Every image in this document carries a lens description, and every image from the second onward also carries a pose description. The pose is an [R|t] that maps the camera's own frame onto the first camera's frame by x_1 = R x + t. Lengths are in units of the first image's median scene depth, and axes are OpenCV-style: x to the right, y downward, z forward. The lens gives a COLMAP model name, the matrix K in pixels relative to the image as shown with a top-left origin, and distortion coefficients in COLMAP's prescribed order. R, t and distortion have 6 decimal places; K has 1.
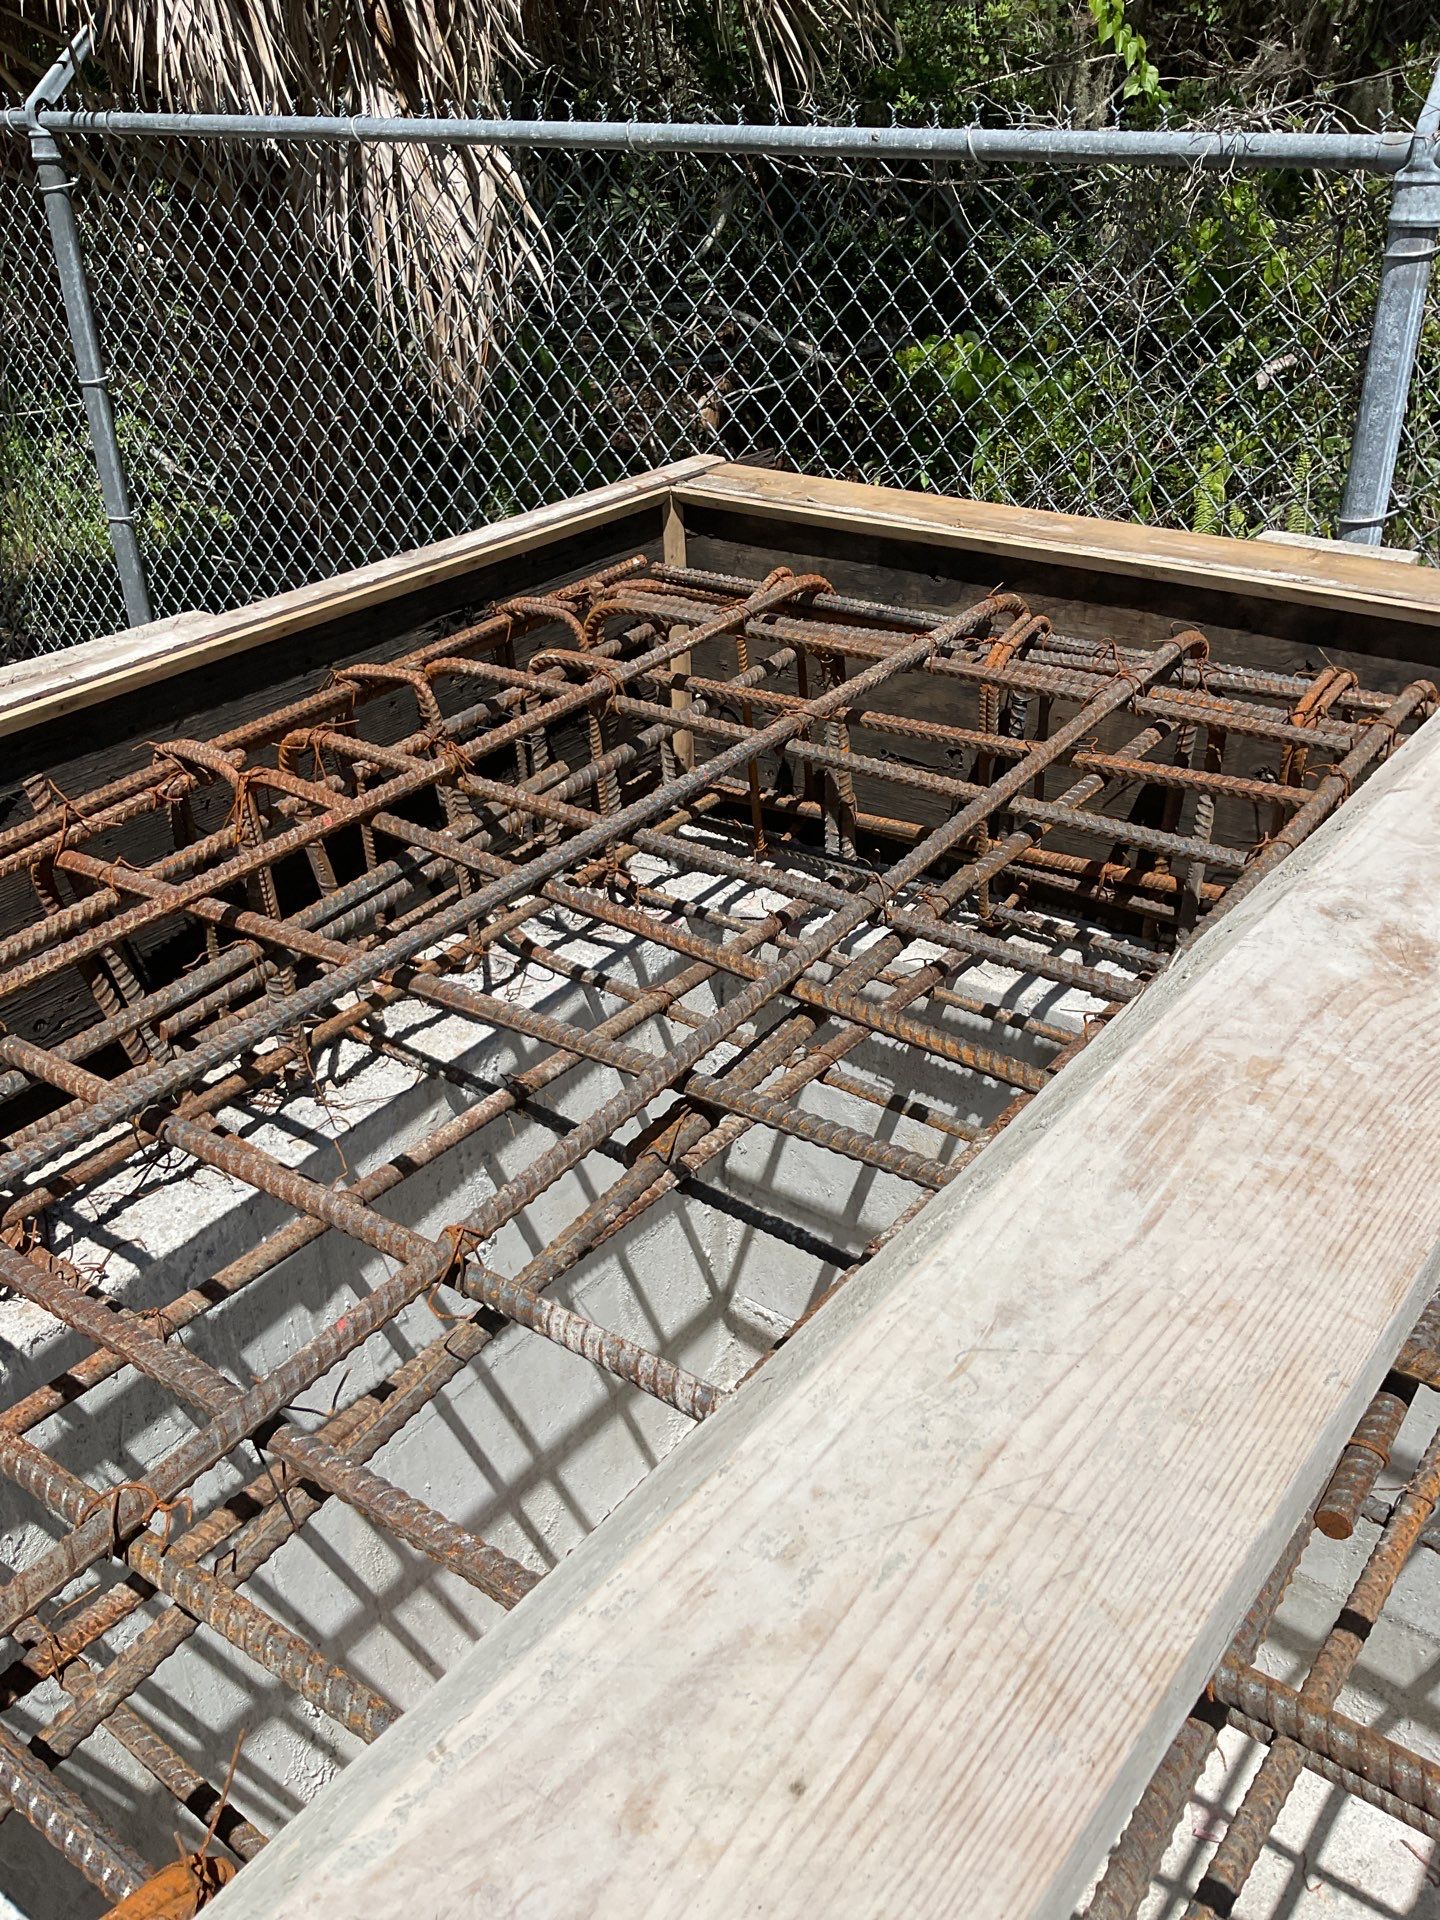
lens RADIAL K [[1568.6, 0, 720.0], [0, 1568.6, 960.0], [0, 0, 1]] dist [0.017036, 0.003292]
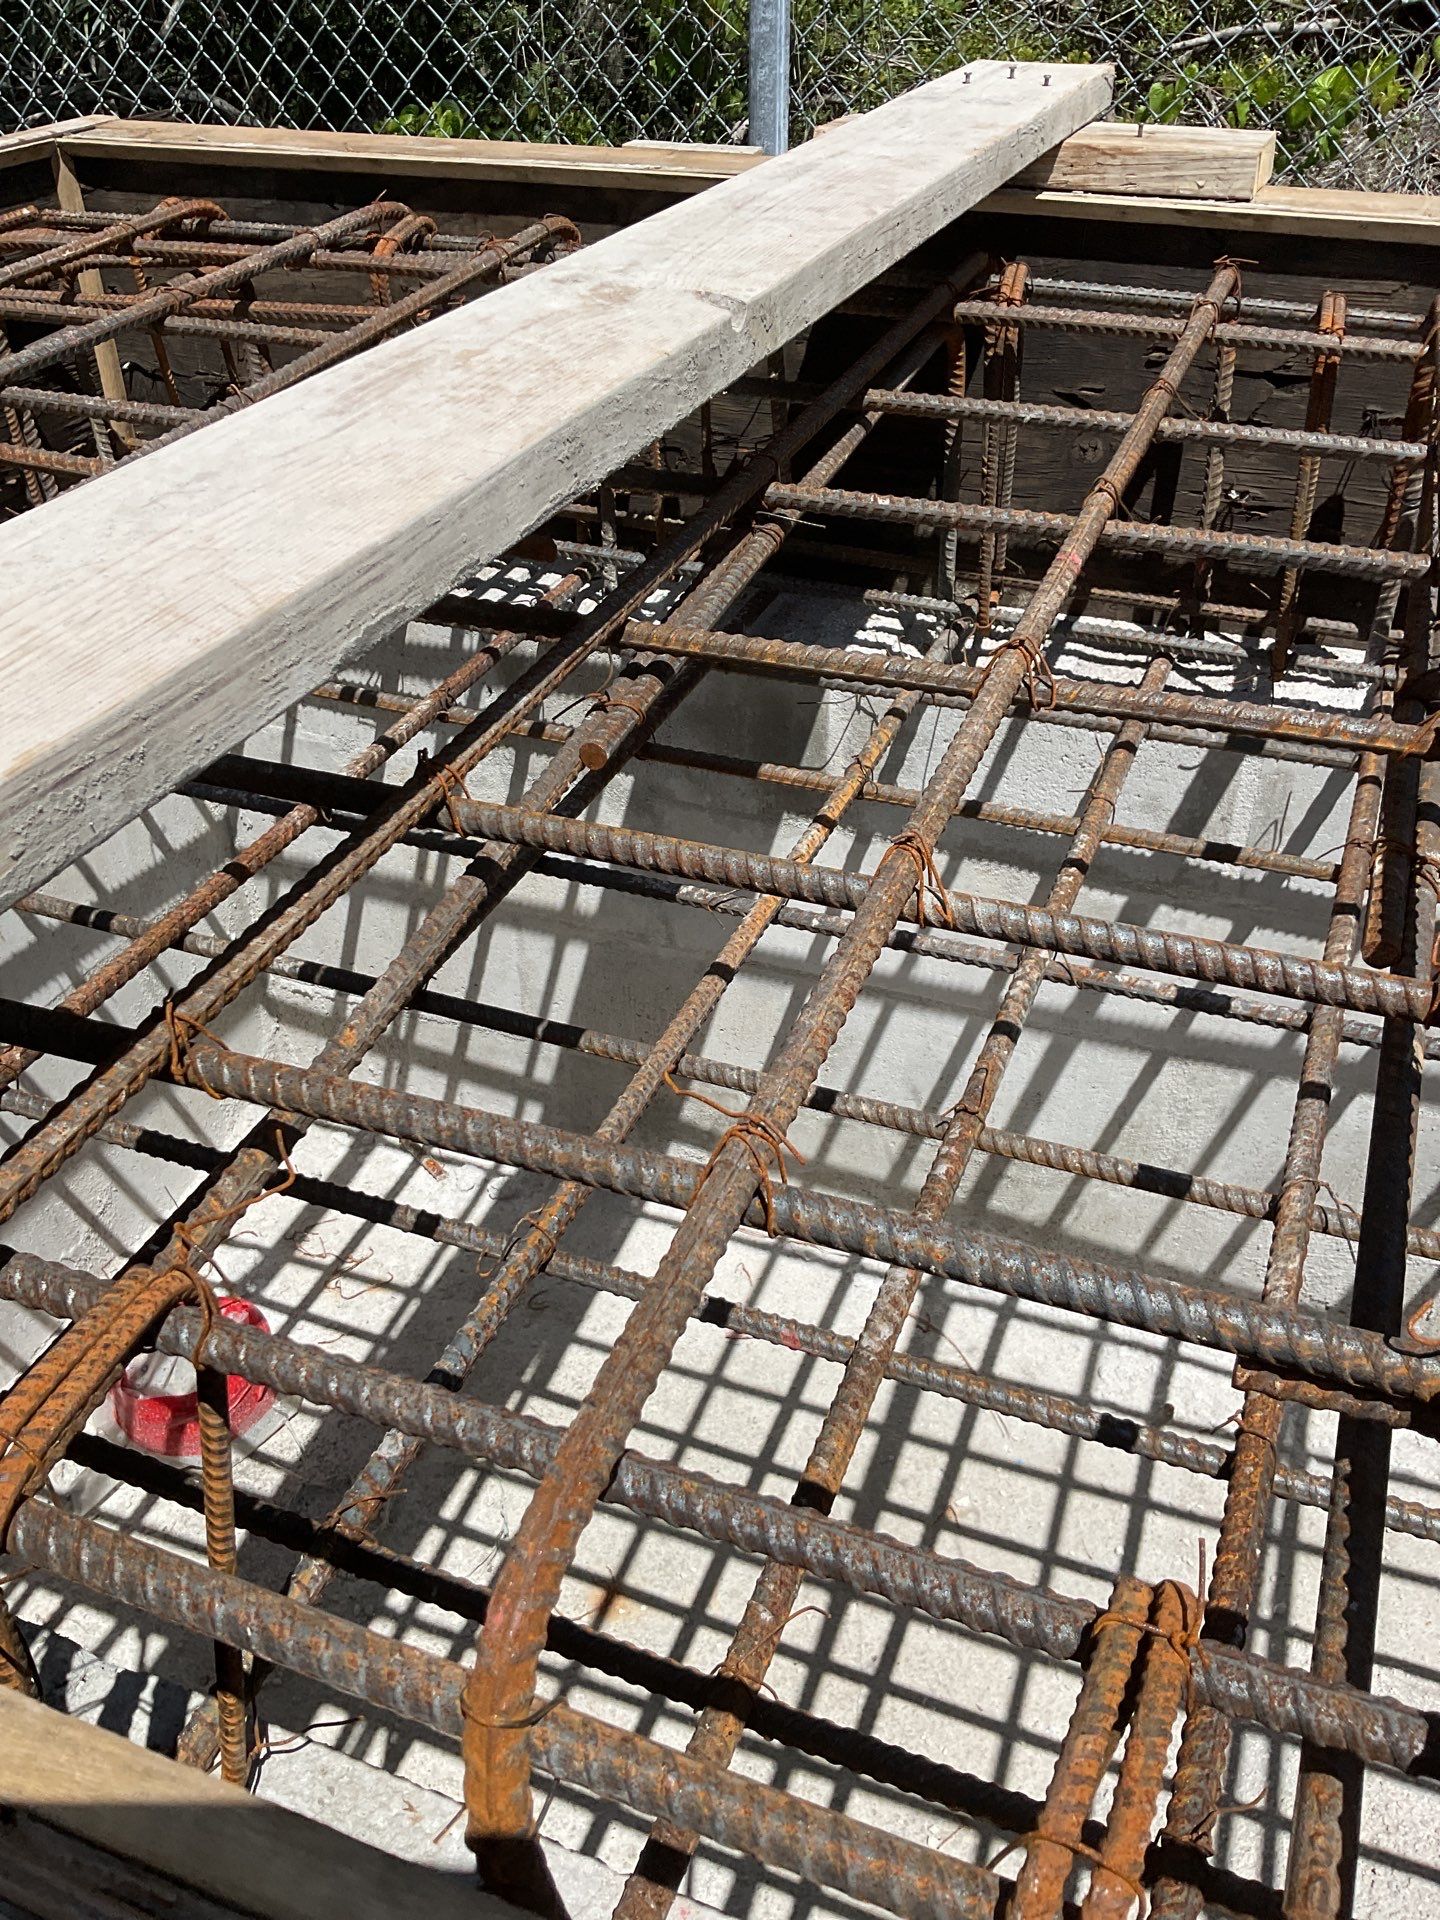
lens RADIAL K [[1568.6, 0, 720.0], [0, 1568.6, 960.0], [0, 0, 1]] dist [0.017036, 0.003292]
pose [[0.962959, -0.143137, 0.228520, 0.077987], [0.121673, 0.986950, 0.105475, 0.168527], [-0.240635, -0.073764, 0.967809, -0.088605]]
